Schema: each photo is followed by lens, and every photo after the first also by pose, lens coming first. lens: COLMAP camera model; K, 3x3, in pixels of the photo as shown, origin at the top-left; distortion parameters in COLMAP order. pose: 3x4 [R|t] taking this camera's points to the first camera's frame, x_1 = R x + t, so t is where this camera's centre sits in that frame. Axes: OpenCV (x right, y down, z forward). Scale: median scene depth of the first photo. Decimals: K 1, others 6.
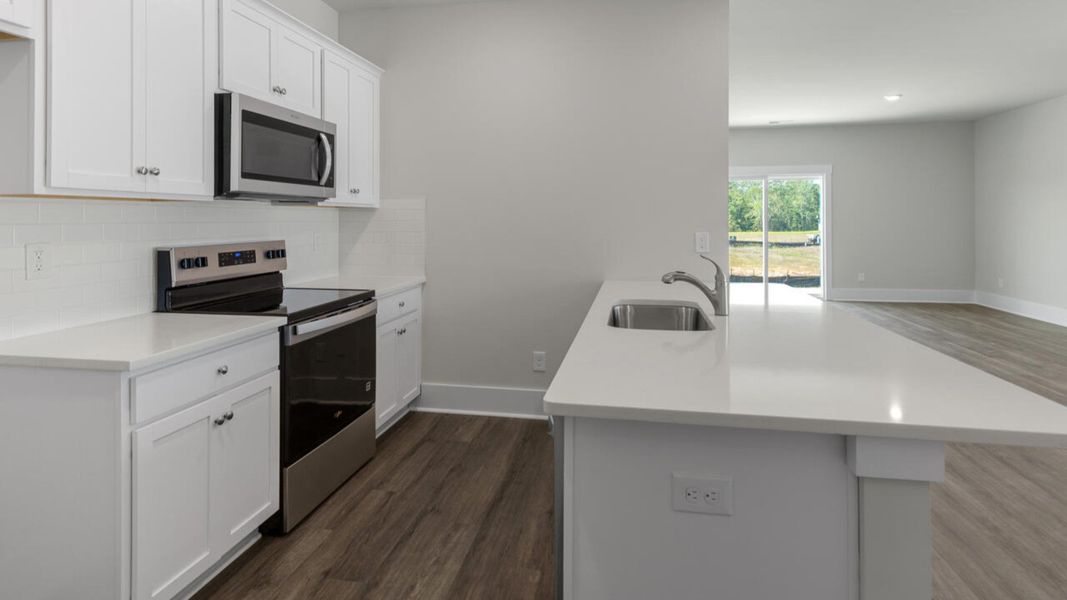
lens RADIAL K [[542.6, 0, 532.7], [0, 542.6, 216.2], [0, 0, 1]] dist [0.002083, 0.000551]
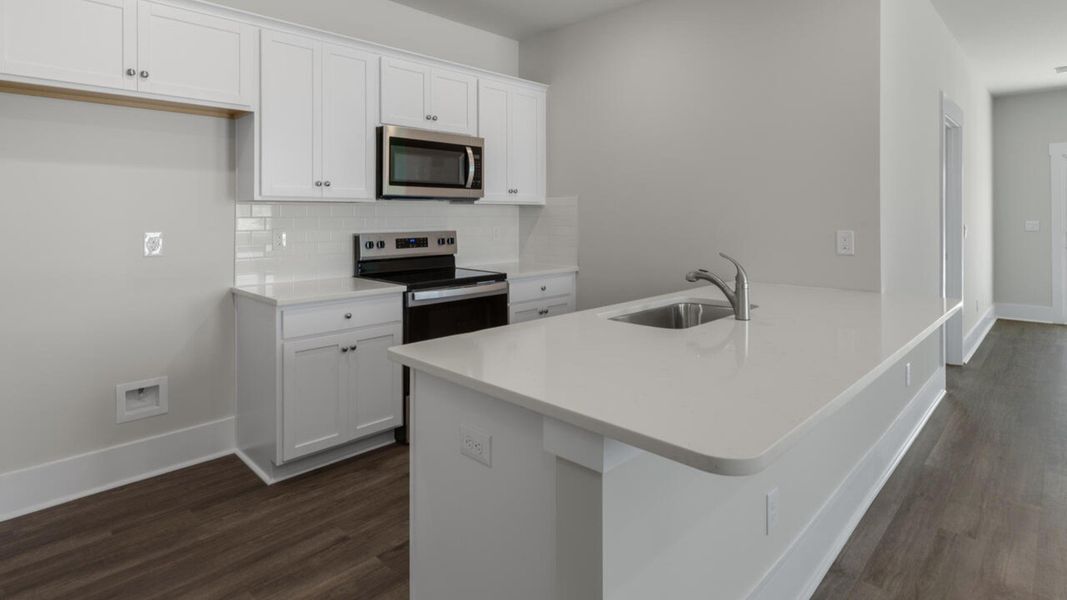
lens RADIAL K [[546.1, 0, 534.2], [0, 546.1, 211.4], [0, 0, 1]] dist [0.000045, -0.000252]
pose [[0.827097, -0.002181, -0.562056, 0.501174], [0.002508, 0.999997, -0.000190, -0.001522], [0.562054, -0.001253, 0.827099, 0.034007]]
